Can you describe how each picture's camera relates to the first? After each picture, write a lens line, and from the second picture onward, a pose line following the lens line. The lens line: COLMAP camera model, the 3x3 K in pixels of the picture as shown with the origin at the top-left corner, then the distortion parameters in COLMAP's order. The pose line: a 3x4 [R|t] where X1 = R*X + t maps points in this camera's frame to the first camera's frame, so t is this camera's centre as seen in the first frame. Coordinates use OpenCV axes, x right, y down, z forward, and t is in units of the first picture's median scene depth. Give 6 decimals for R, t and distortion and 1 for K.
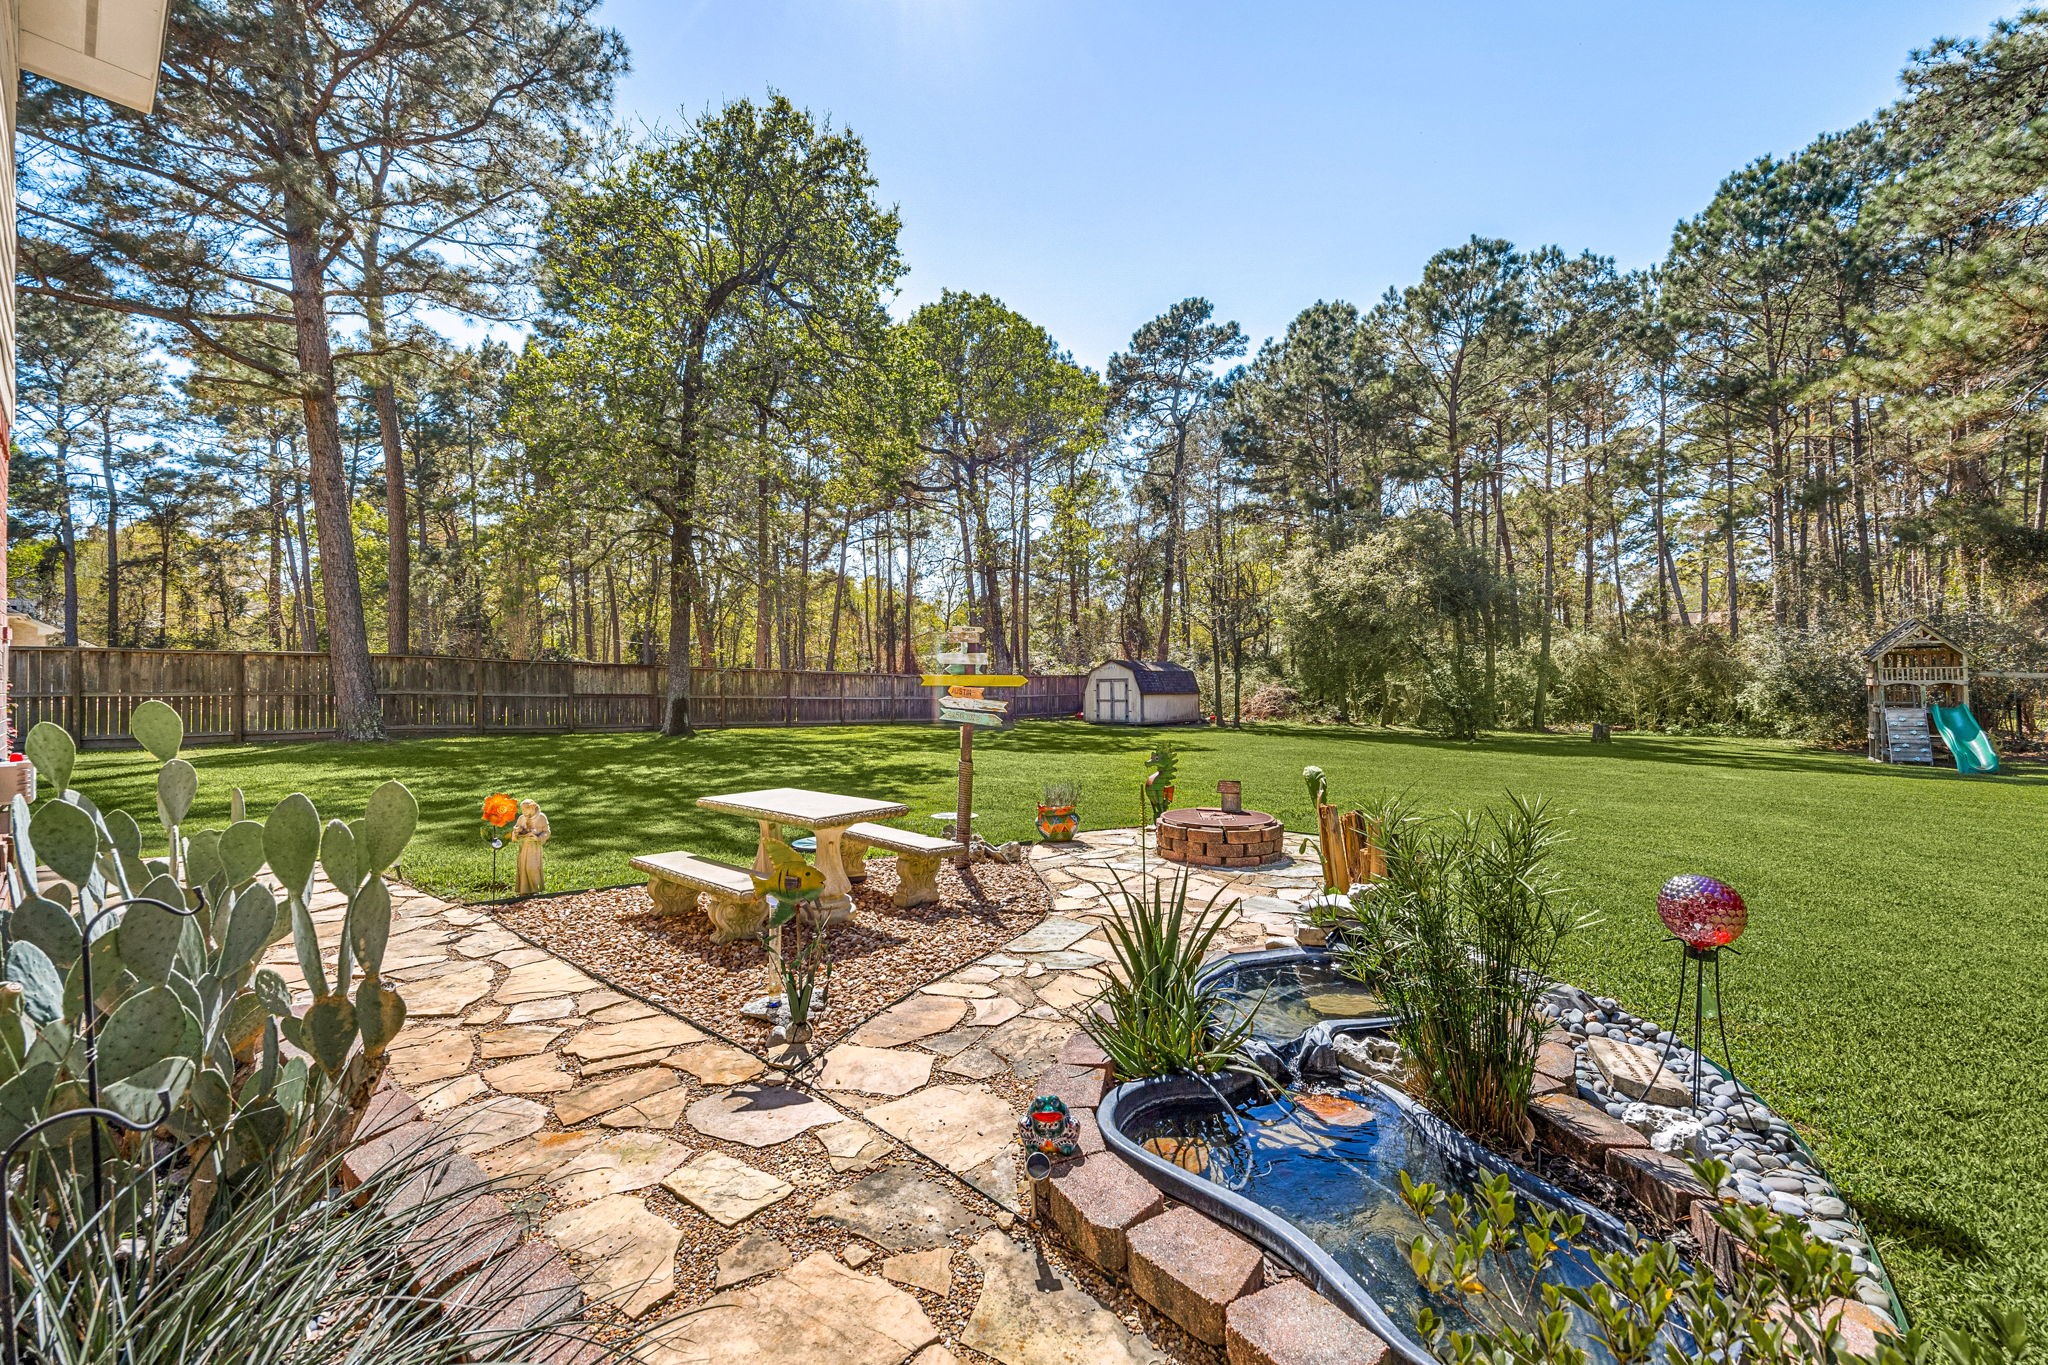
lens RADIAL K [[806.5, 0, 1030.8], [0, 806.5, 669.1], [0, 0, 1]] dist [-0.001101, 0.000112]
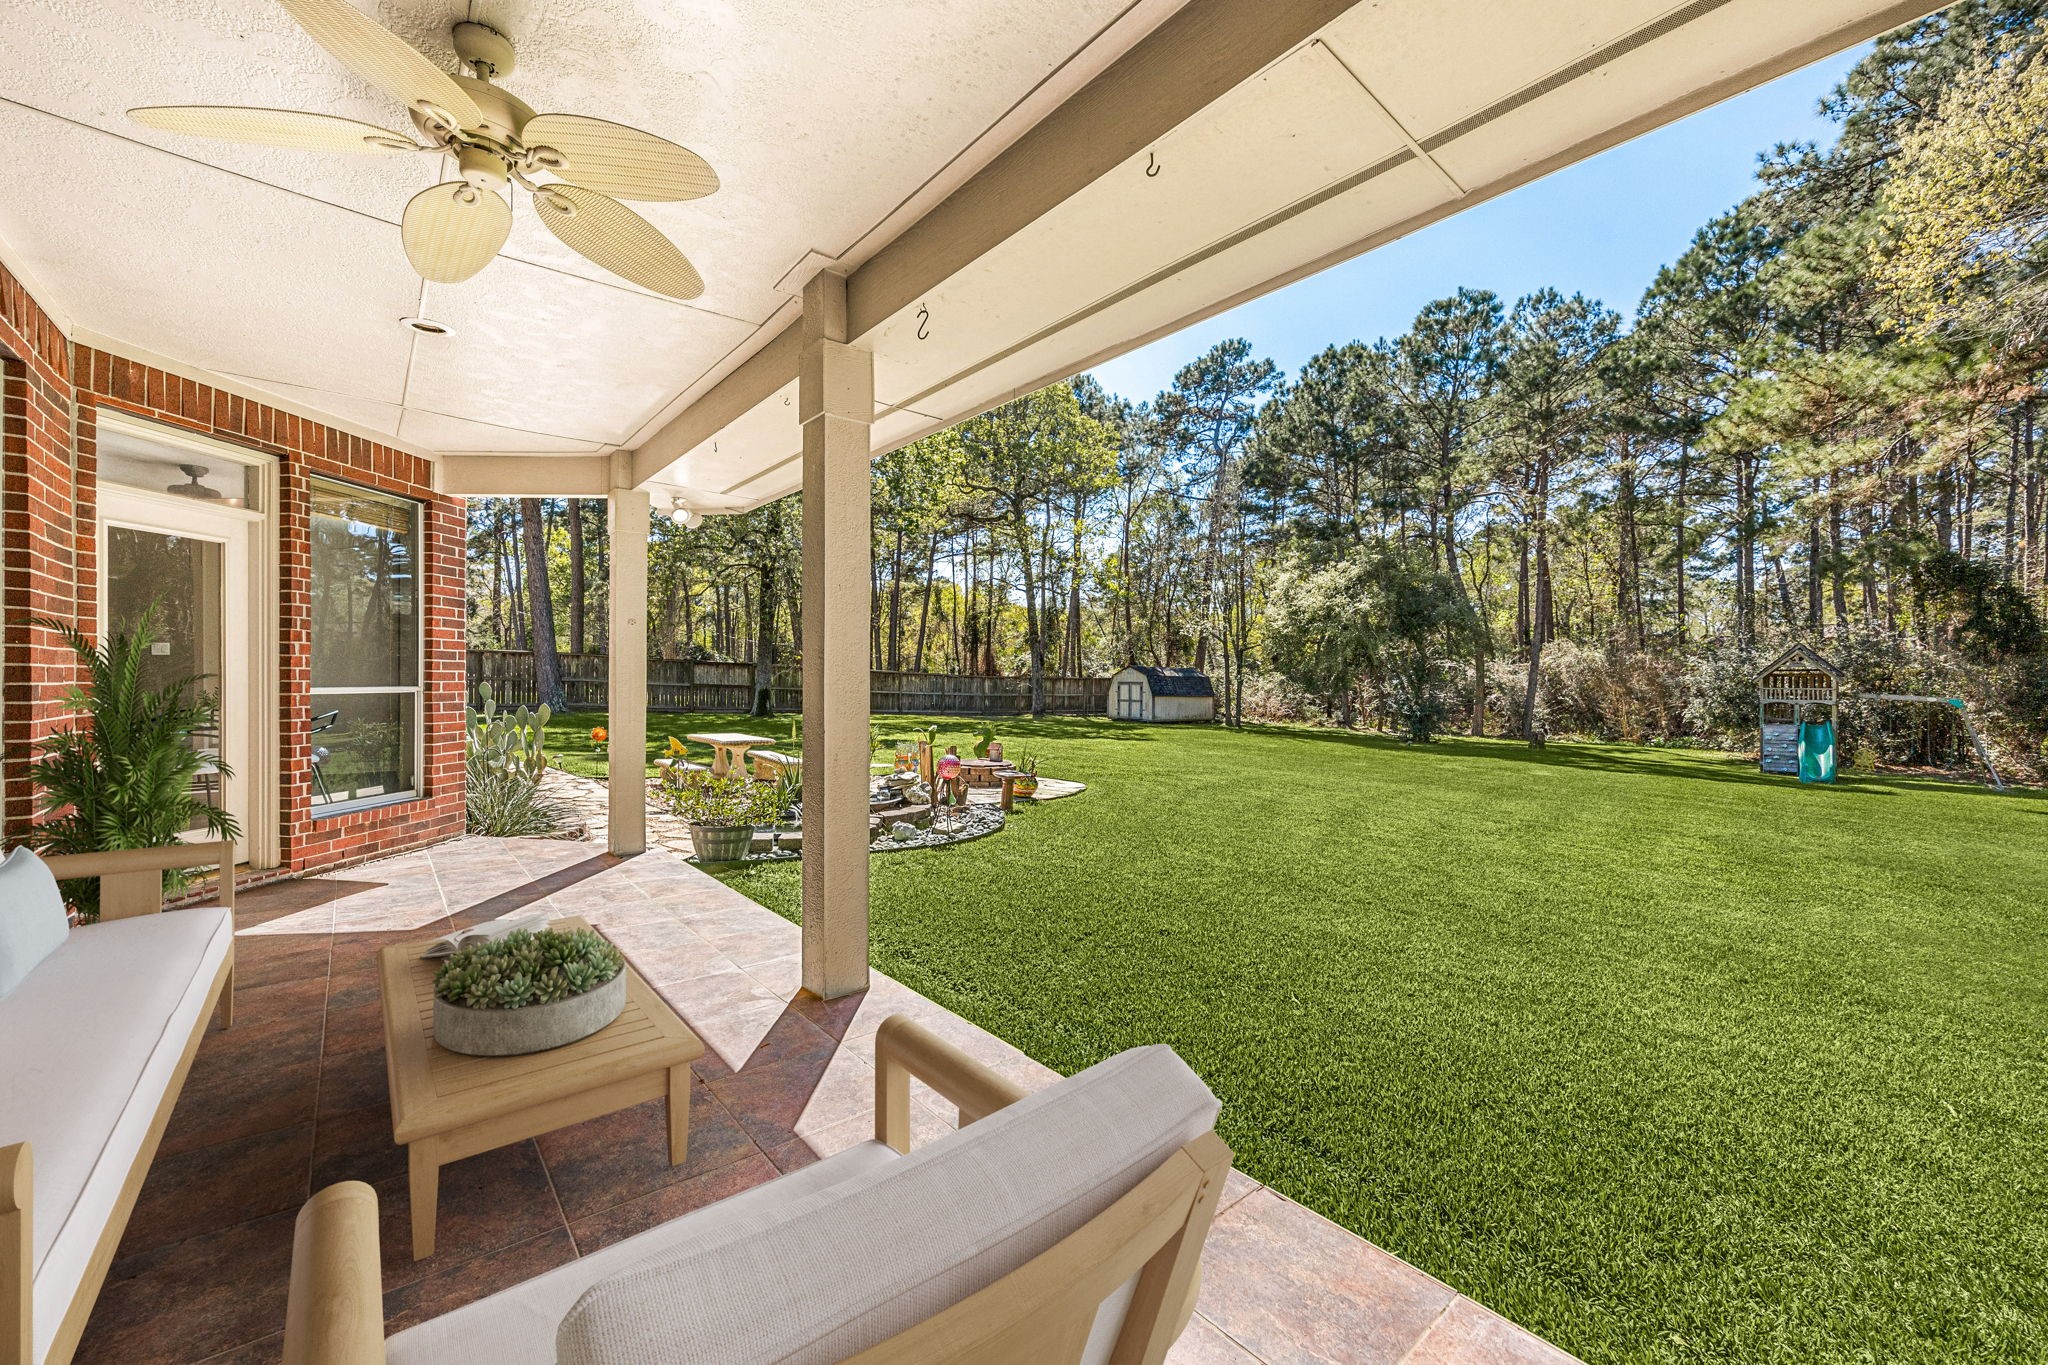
lens RADIAL K [[780.4, 0, 1024.0], [0, 780.4, 682.5], [0, 0, 1]] dist [-0.001400, -0.000128]
pose [[0.987541, 0.023249, -0.155633, 0.099019], [-0.020672, 0.999621, 0.018158, -0.003634], [0.155997, -0.014715, 0.987648, -0.110829]]
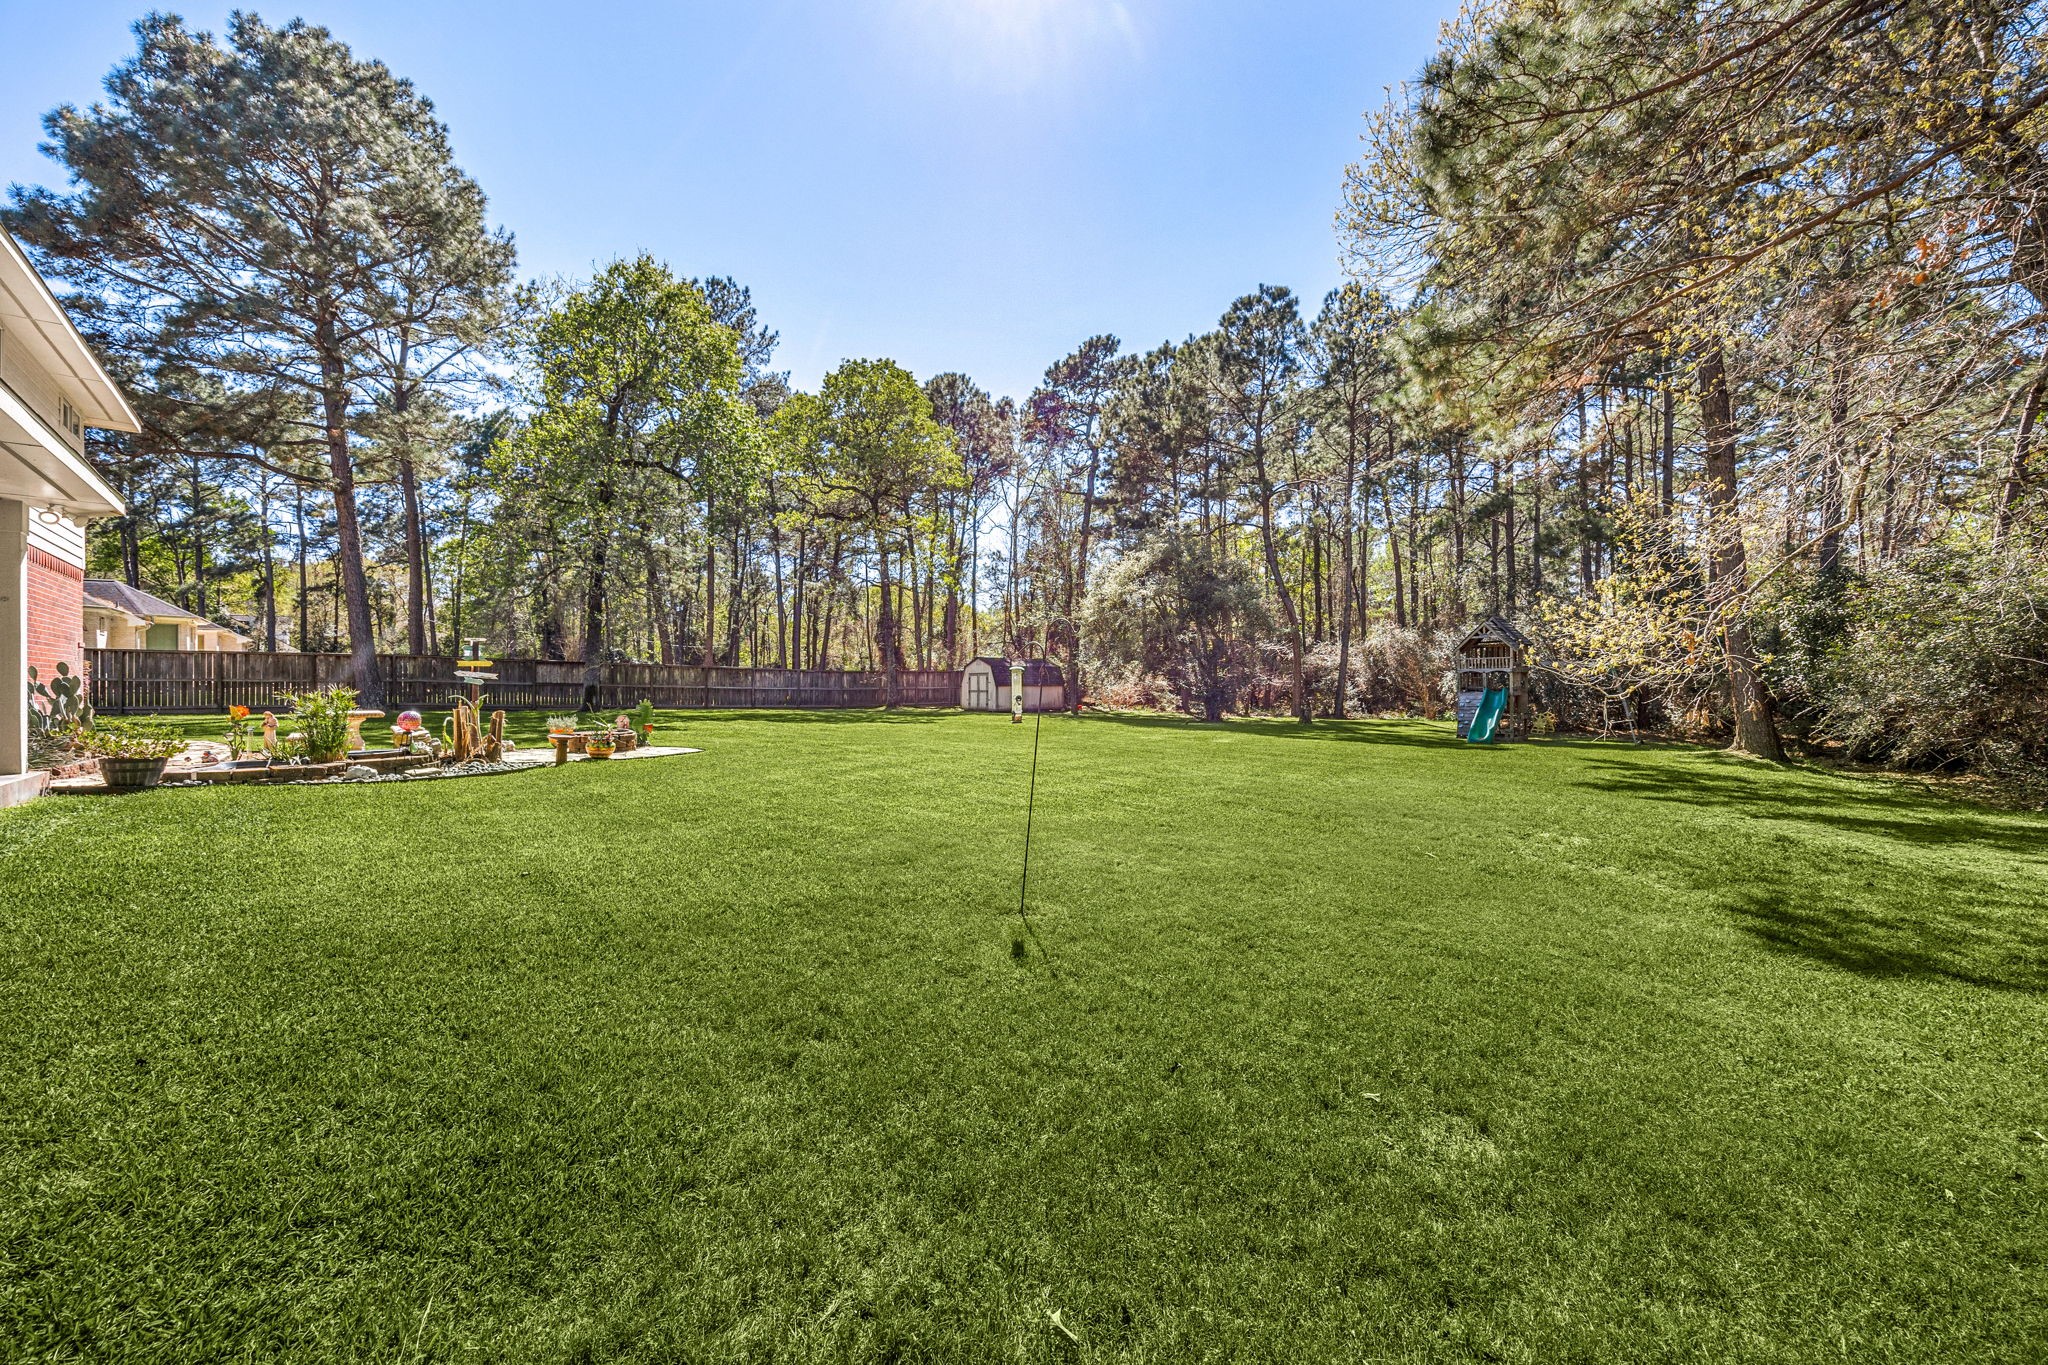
lens RADIAL K [[806.5, 0, 1030.8], [0, 806.5, 669.1], [0, 0, 1]] dist [-0.001101, 0.000112]
pose [[0.986380, -0.002913, -0.164458, 0.296562], [0.003150, 0.999994, 0.001184, 0.004168], [0.164454, -0.001685, 0.986383, -0.130667]]
